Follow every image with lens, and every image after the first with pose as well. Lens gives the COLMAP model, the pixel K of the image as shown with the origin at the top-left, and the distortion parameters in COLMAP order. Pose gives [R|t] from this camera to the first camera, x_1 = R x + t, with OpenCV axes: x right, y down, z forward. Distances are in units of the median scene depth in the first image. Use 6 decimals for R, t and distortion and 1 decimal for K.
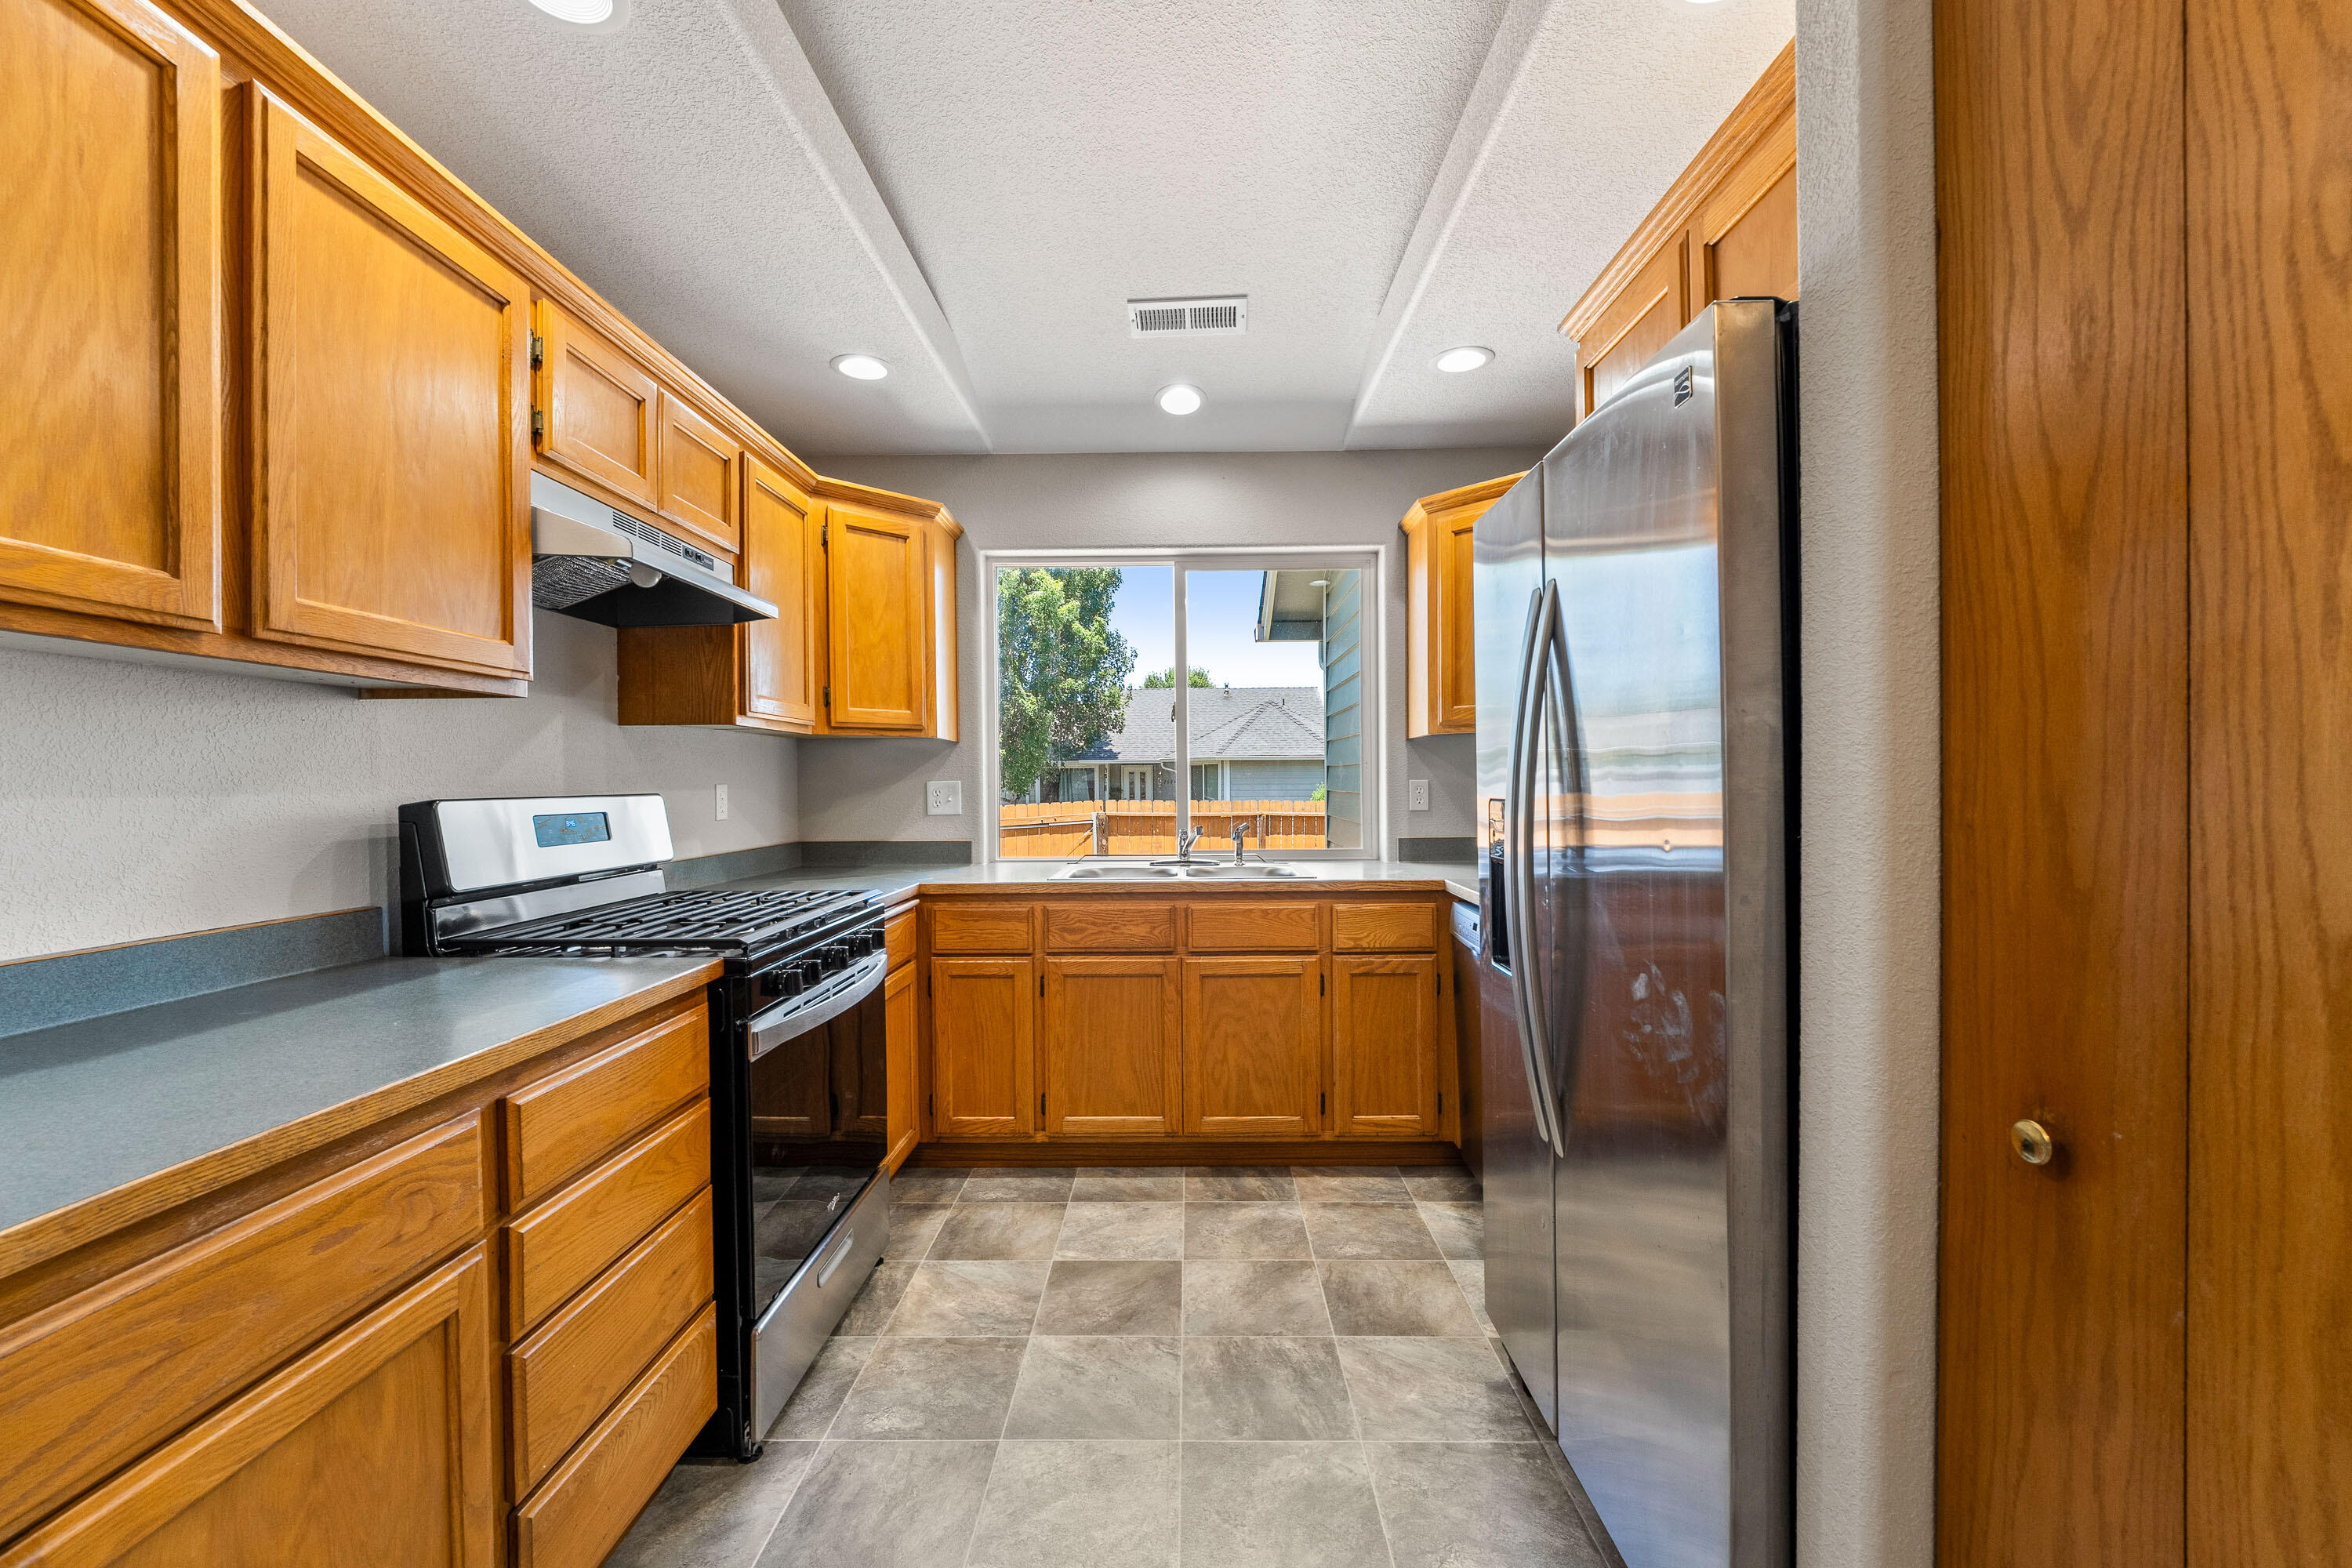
lens RADIAL K [[960.5, 0, 1179.3], [0, 960.5, 789.7], [0, 0, 1]] dist [-0.008597, 0.000691]
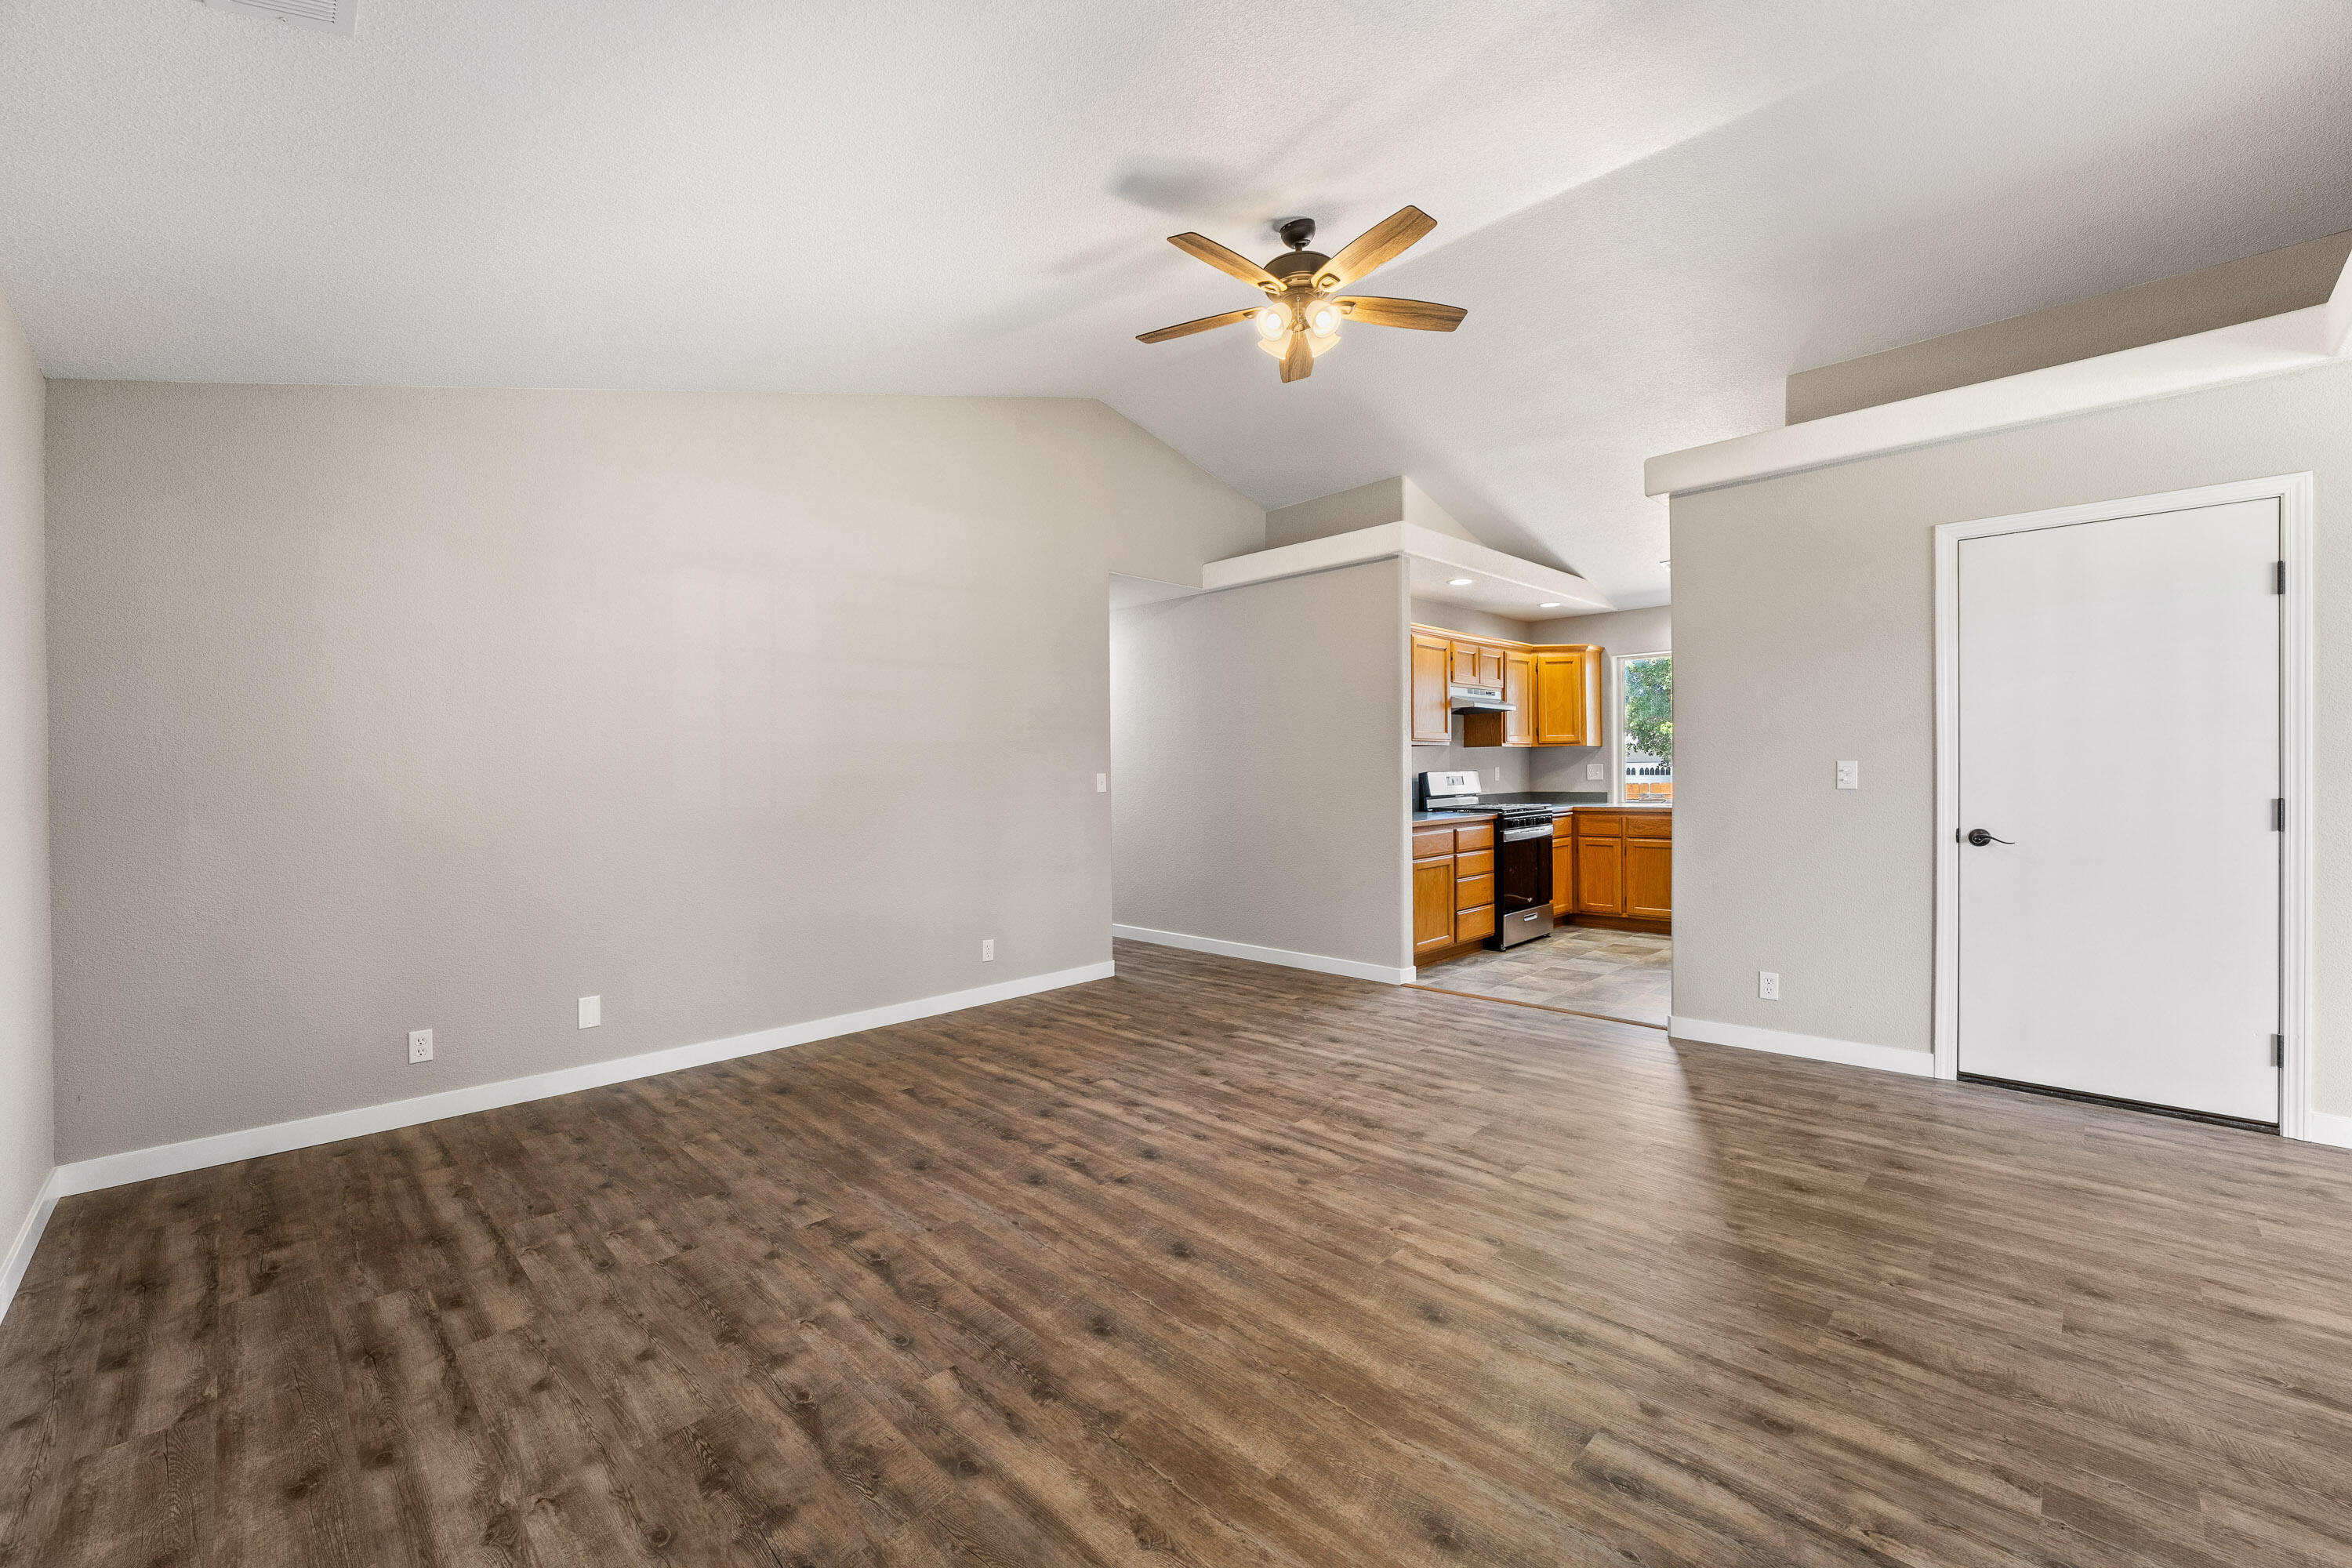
lens RADIAL K [[953.3, 0, 1176.0], [0, 953.3, 784.0], [0, 0, 1]] dist [-0.012947, -0.000042]
pose [[0.716200, 0.008749, -0.697840, 0.797487], [0.001131, 0.999906, 0.013696, 0.005721], [0.697894, -0.010599, 0.716122, -1.658498]]
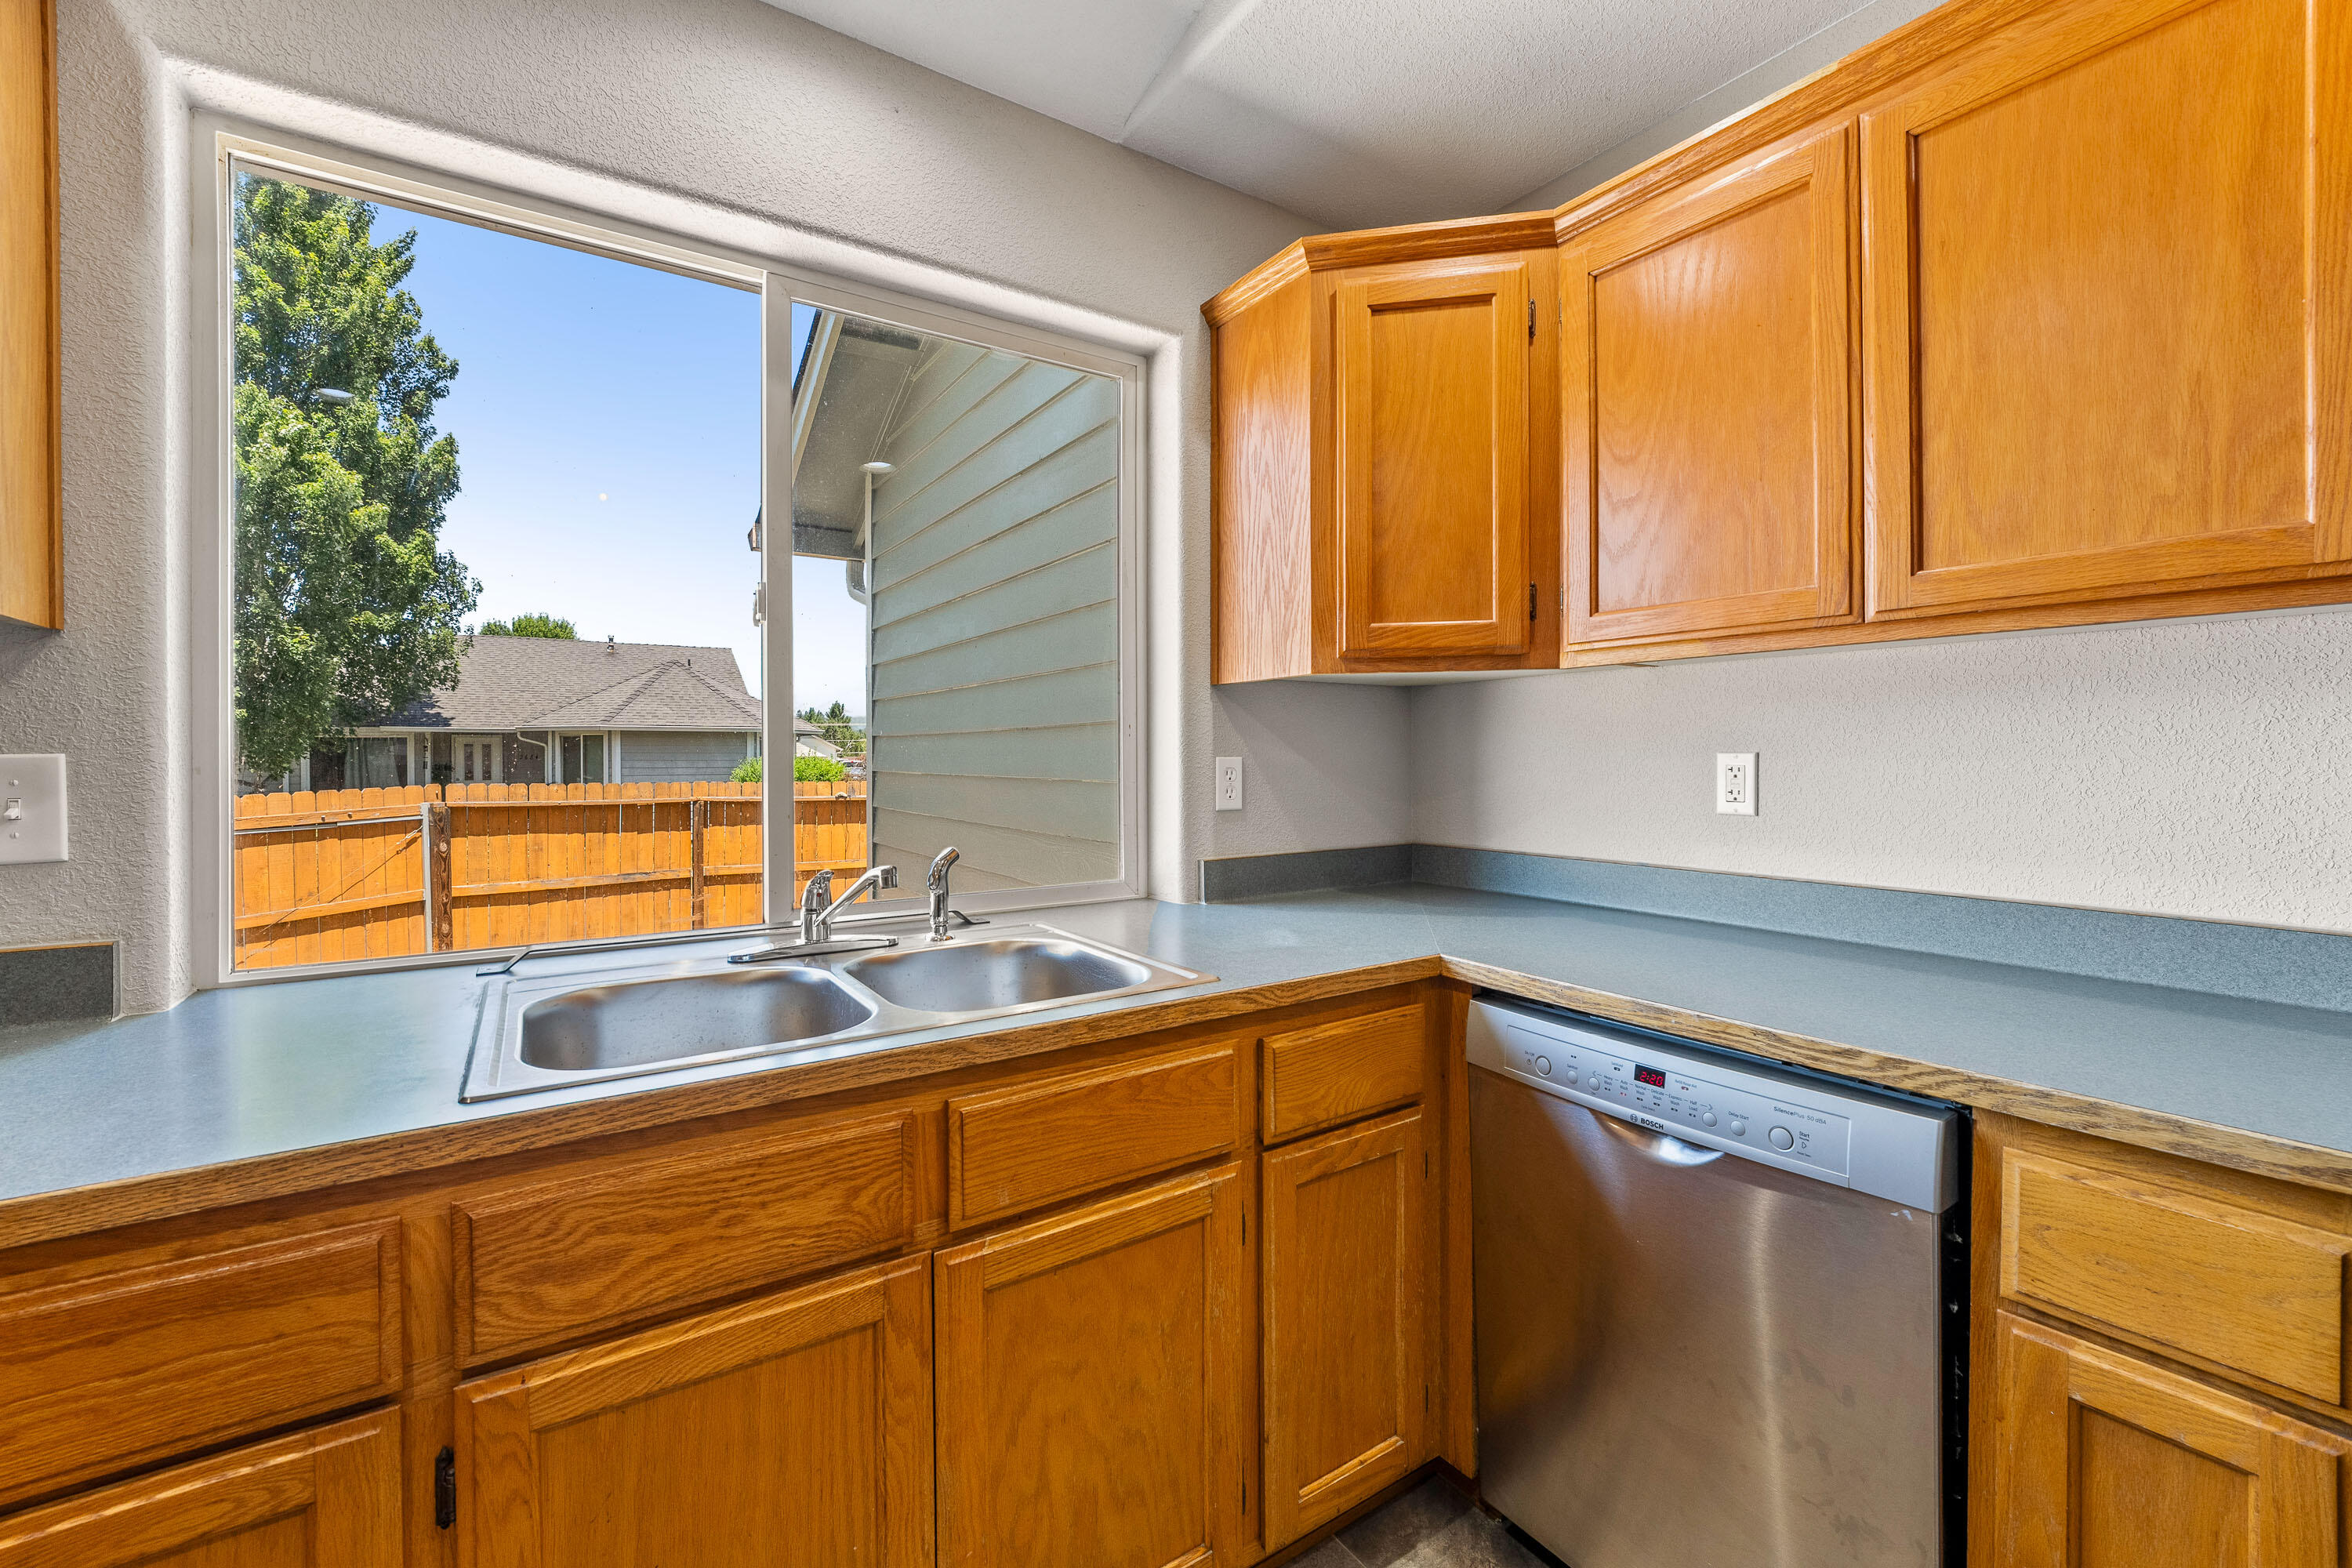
lens RADIAL K [[959.7, 0, 1175.3], [0, 959.7, 757.5], [0, 0, 1]] dist [-0.028466, 0.005276]
pose [[0.824186, 0.004563, 0.566301, -0.140272], [0.000713, 0.999958, -0.009094, -0.006418], [-0.566319, 0.007899, 0.824148, 0.750056]]
